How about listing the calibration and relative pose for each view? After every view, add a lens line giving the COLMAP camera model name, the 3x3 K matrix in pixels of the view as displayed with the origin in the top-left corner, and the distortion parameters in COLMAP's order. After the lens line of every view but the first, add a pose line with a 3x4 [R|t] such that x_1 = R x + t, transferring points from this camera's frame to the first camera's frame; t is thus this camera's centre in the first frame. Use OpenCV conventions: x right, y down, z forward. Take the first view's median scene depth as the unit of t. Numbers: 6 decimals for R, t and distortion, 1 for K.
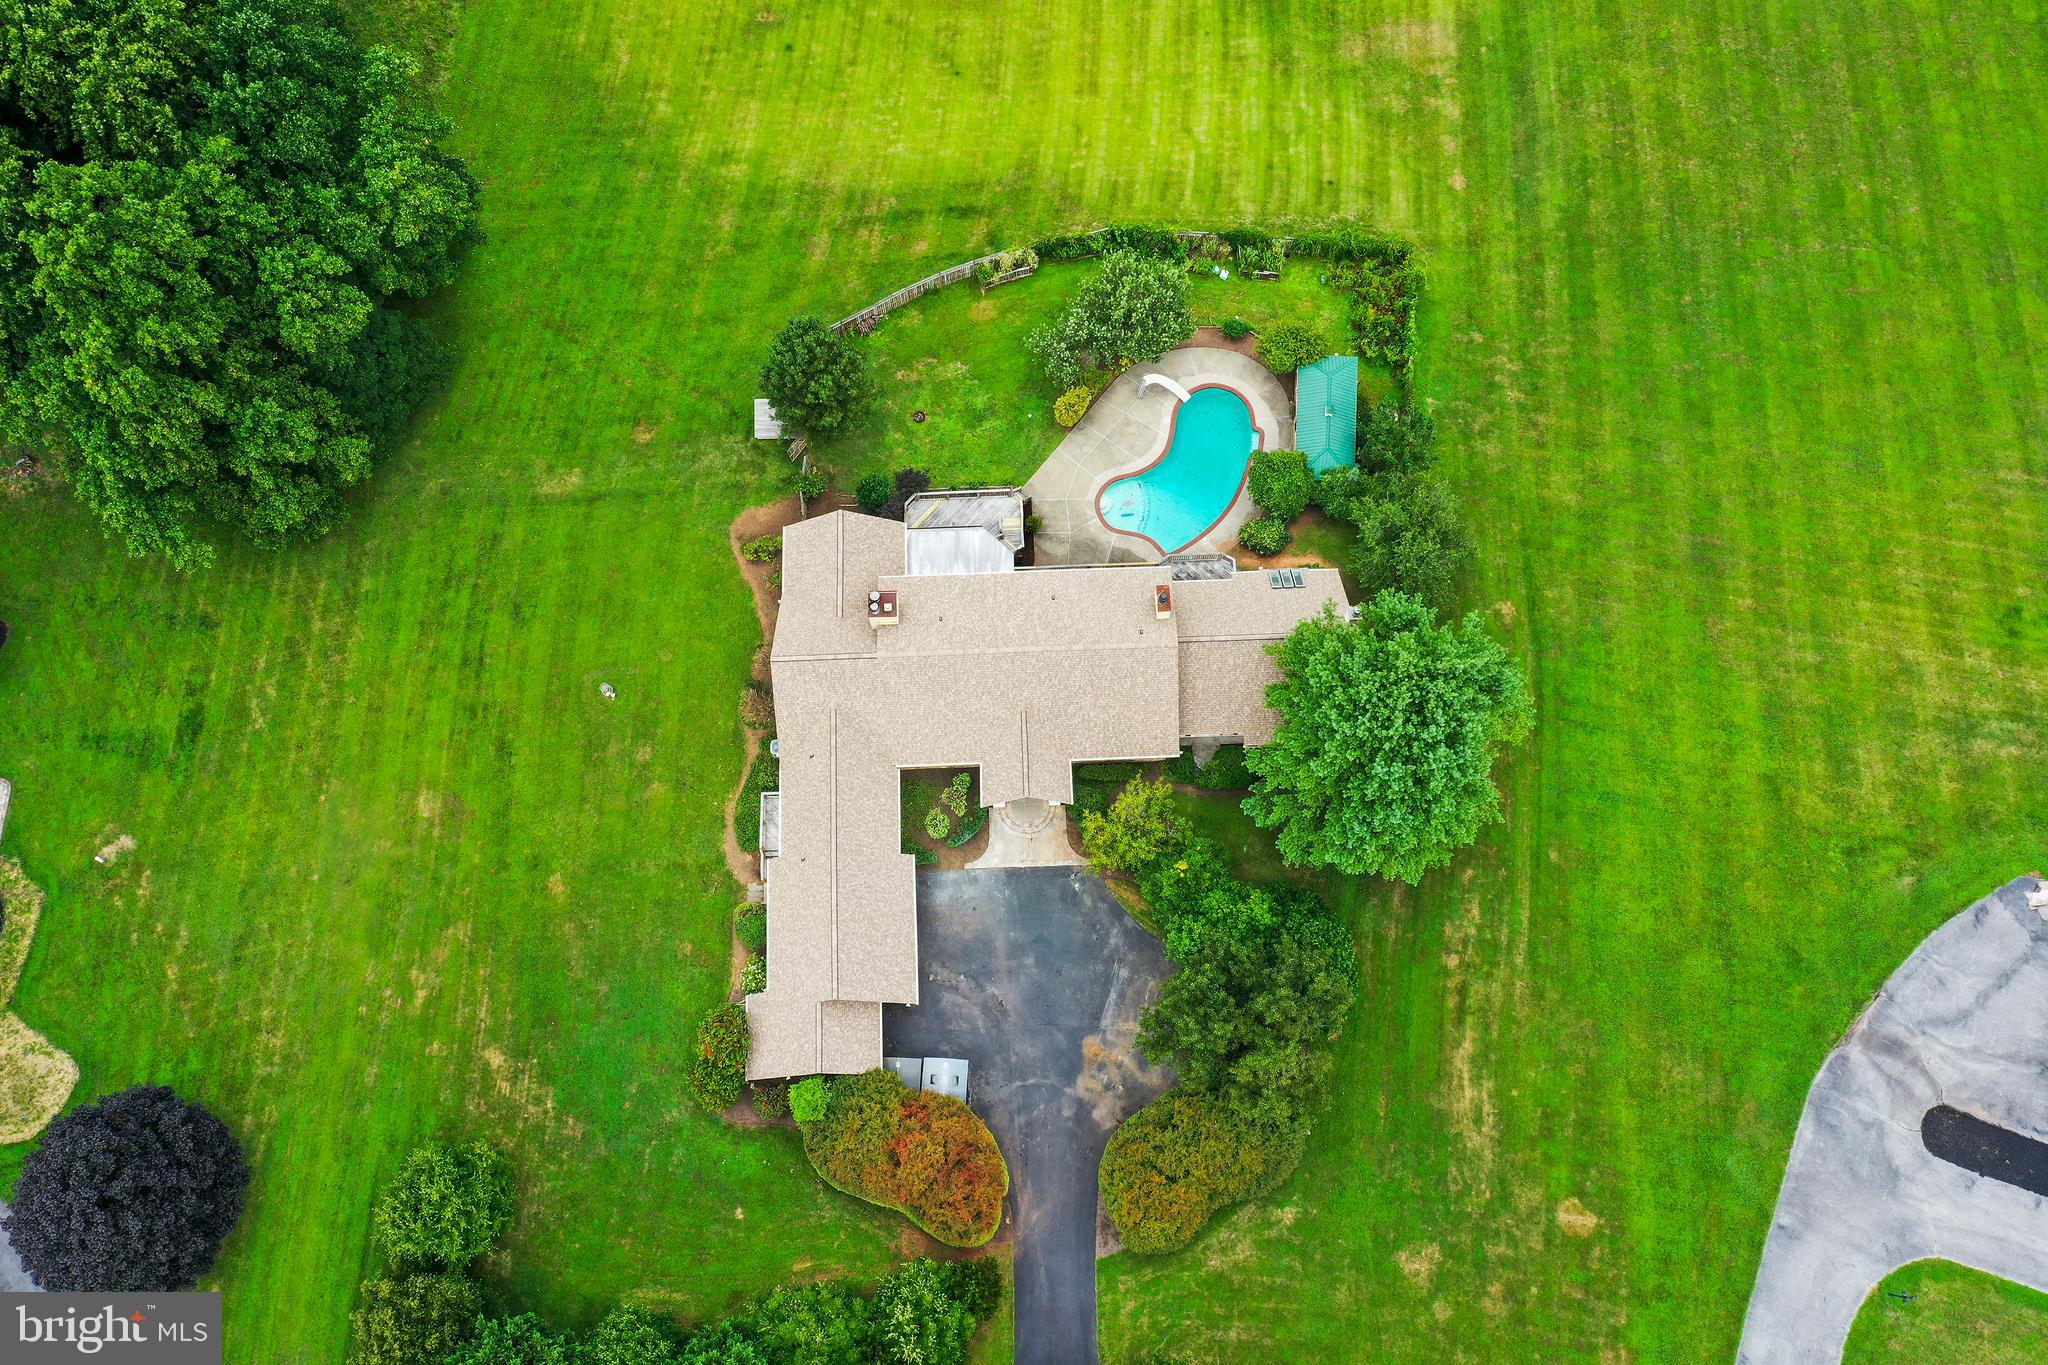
lens RADIAL K [[1630.3, 0, 1021.4], [0, 1630.3, 680.2], [0, 0, 1]] dist [0.015368, 0.001599]
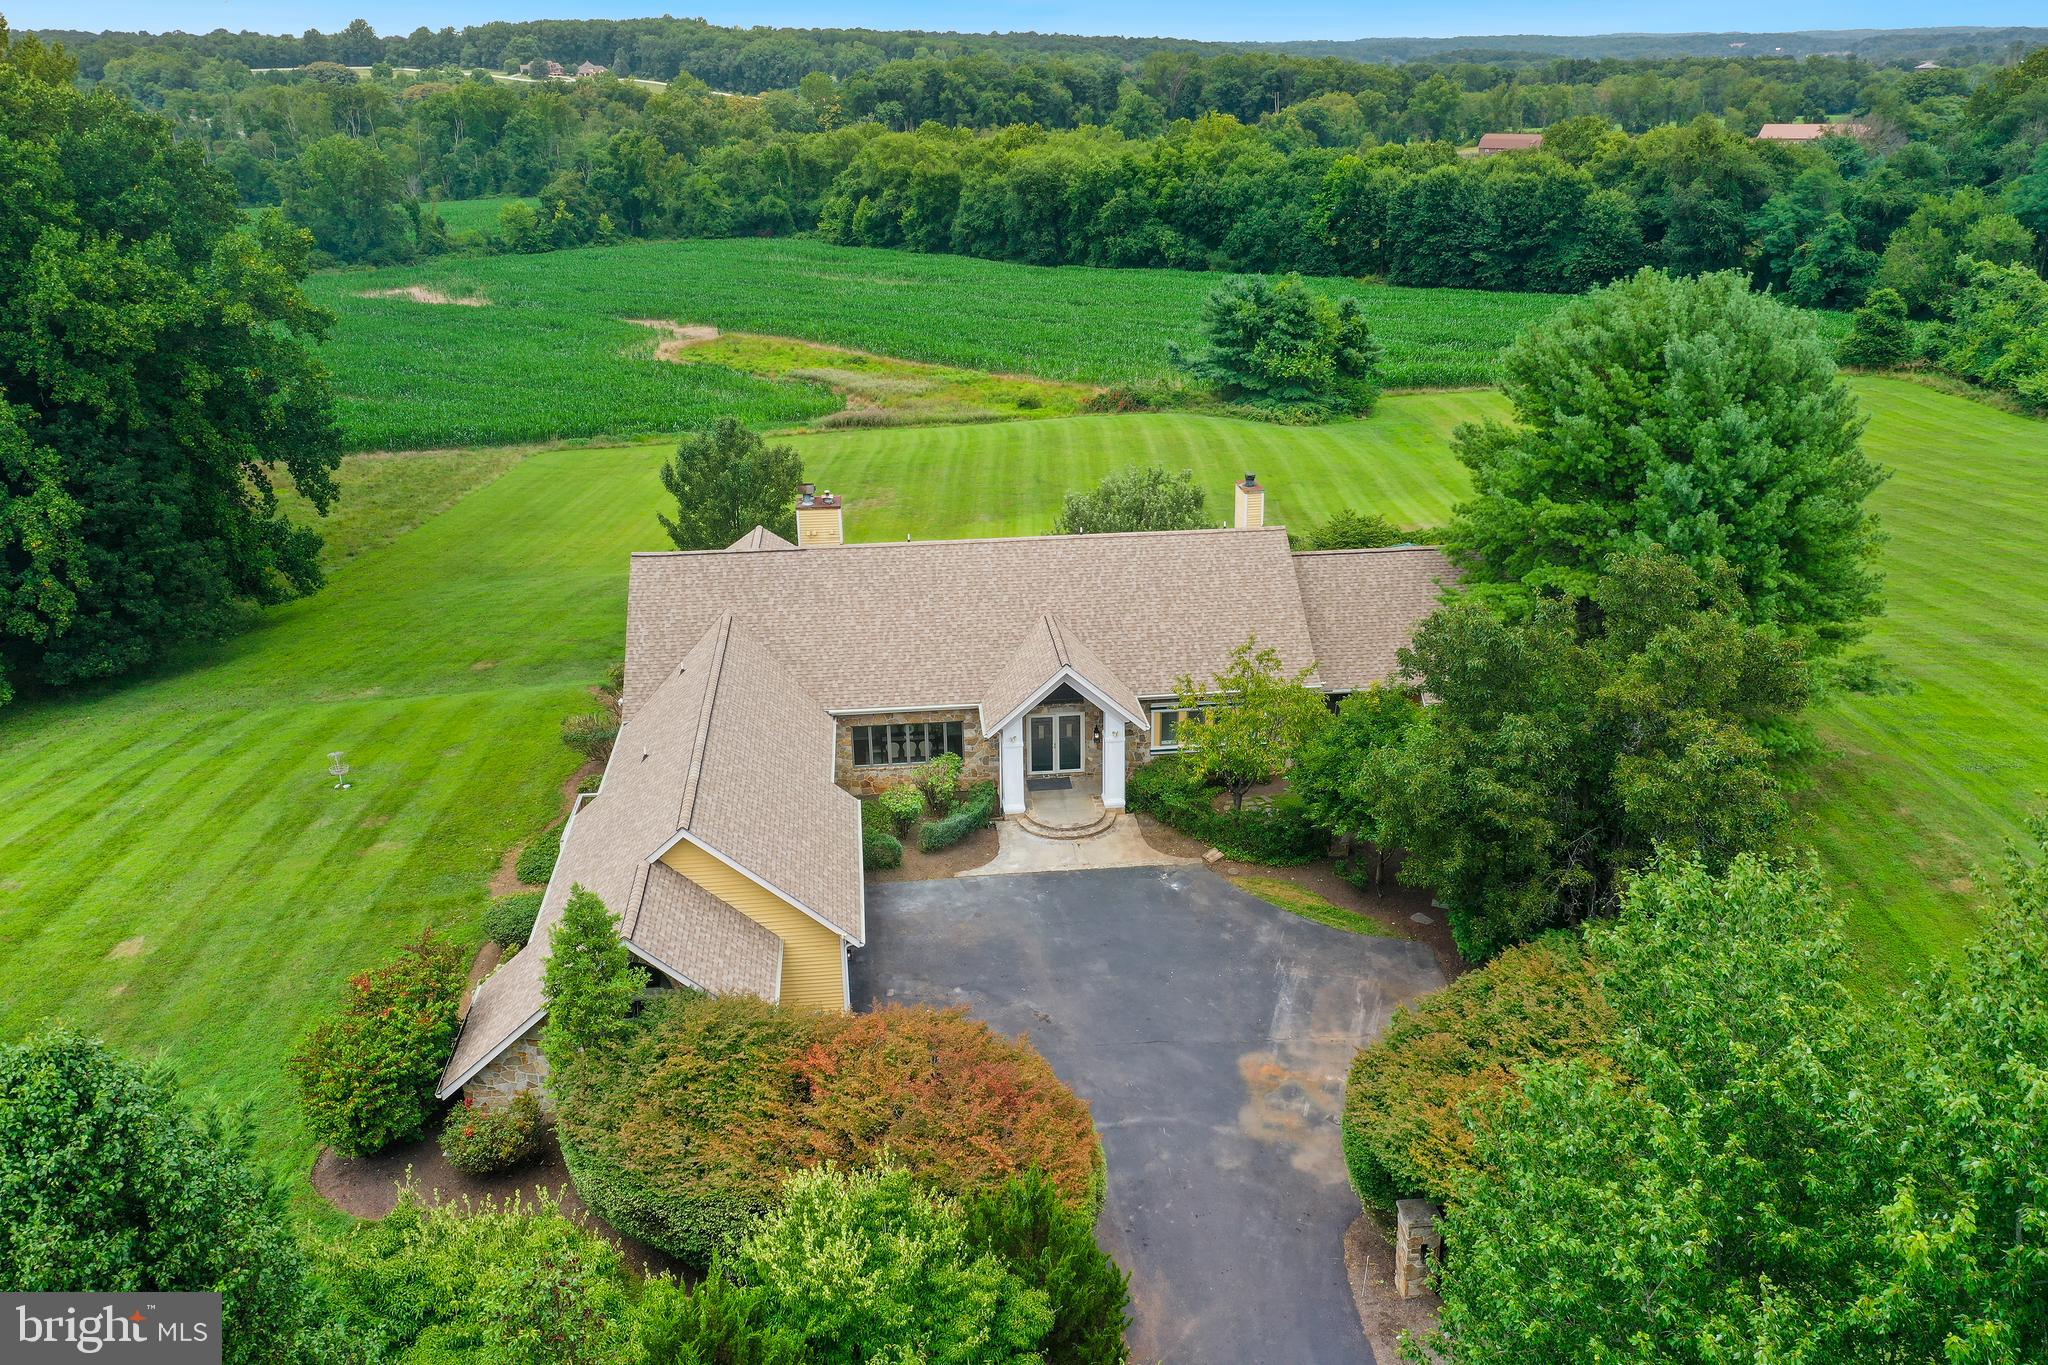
lens RADIAL K [[1630.3, 0, 1026.4], [0, 1630.3, 679.4], [0, 0, 1]] dist [0.015368, 0.001599]
pose [[0.997891, -0.027897, 0.058607, -0.040840], [0.063449, 0.609581, -0.790181, 0.488033], [-0.013682, 0.792233, 0.610065, 0.633959]]
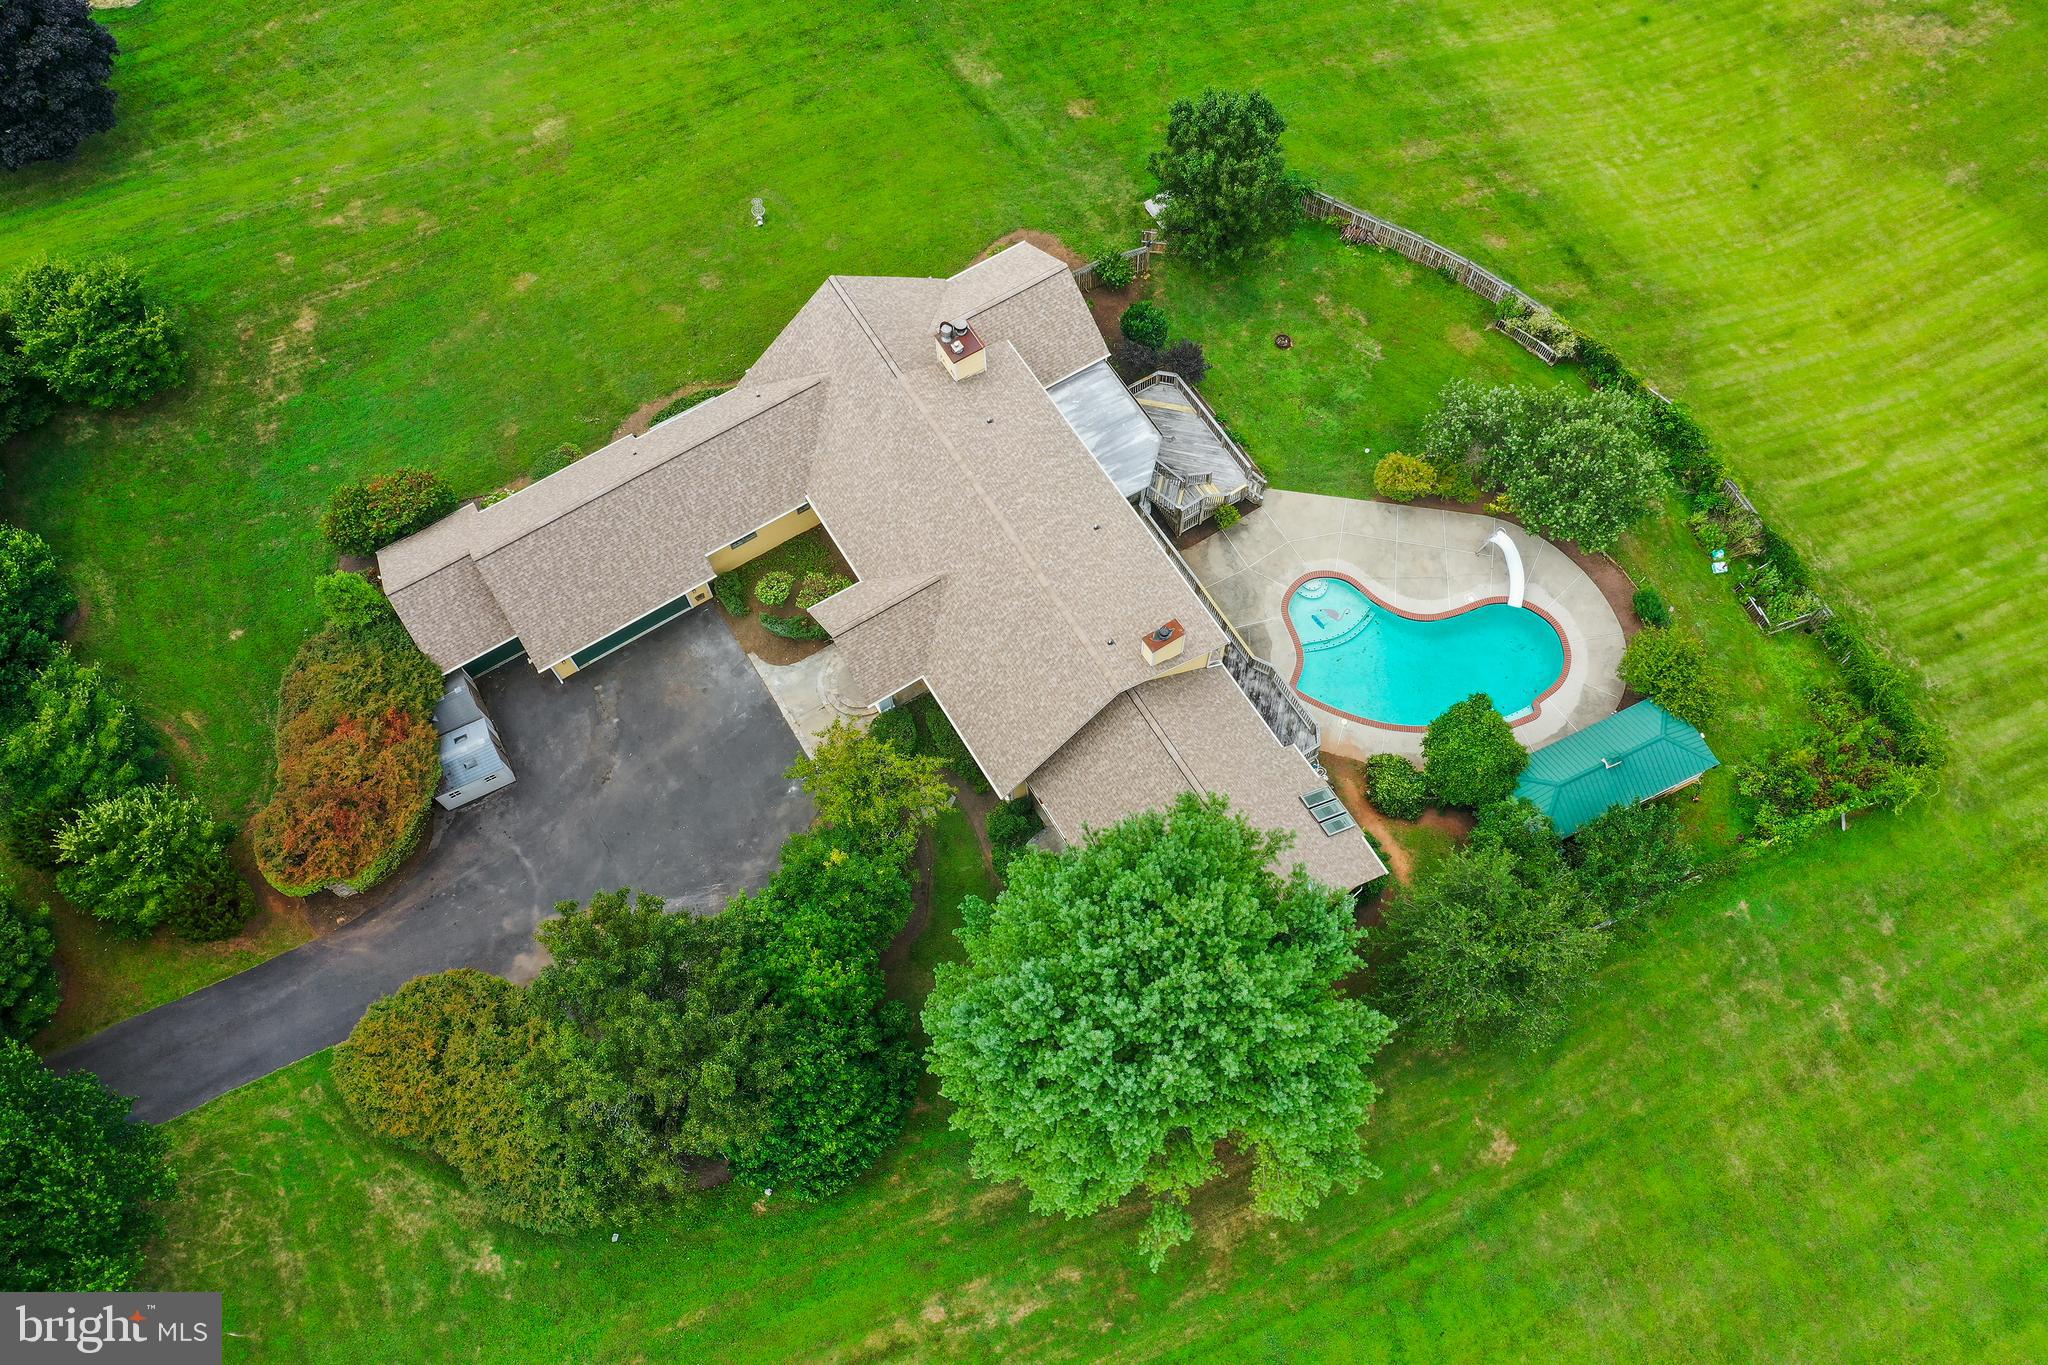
lens RADIAL K [[1630.3, 0, 1020.4], [0, 1630.3, 675.1], [0, 0, 1]] dist [0.015368, 0.001599]
pose [[0.493156, 0.796963, -0.348781, 0.294945], [-0.827202, 0.553710, 0.095610, -0.054093], [0.269321, 0.241361, 0.932315, 0.339564]]
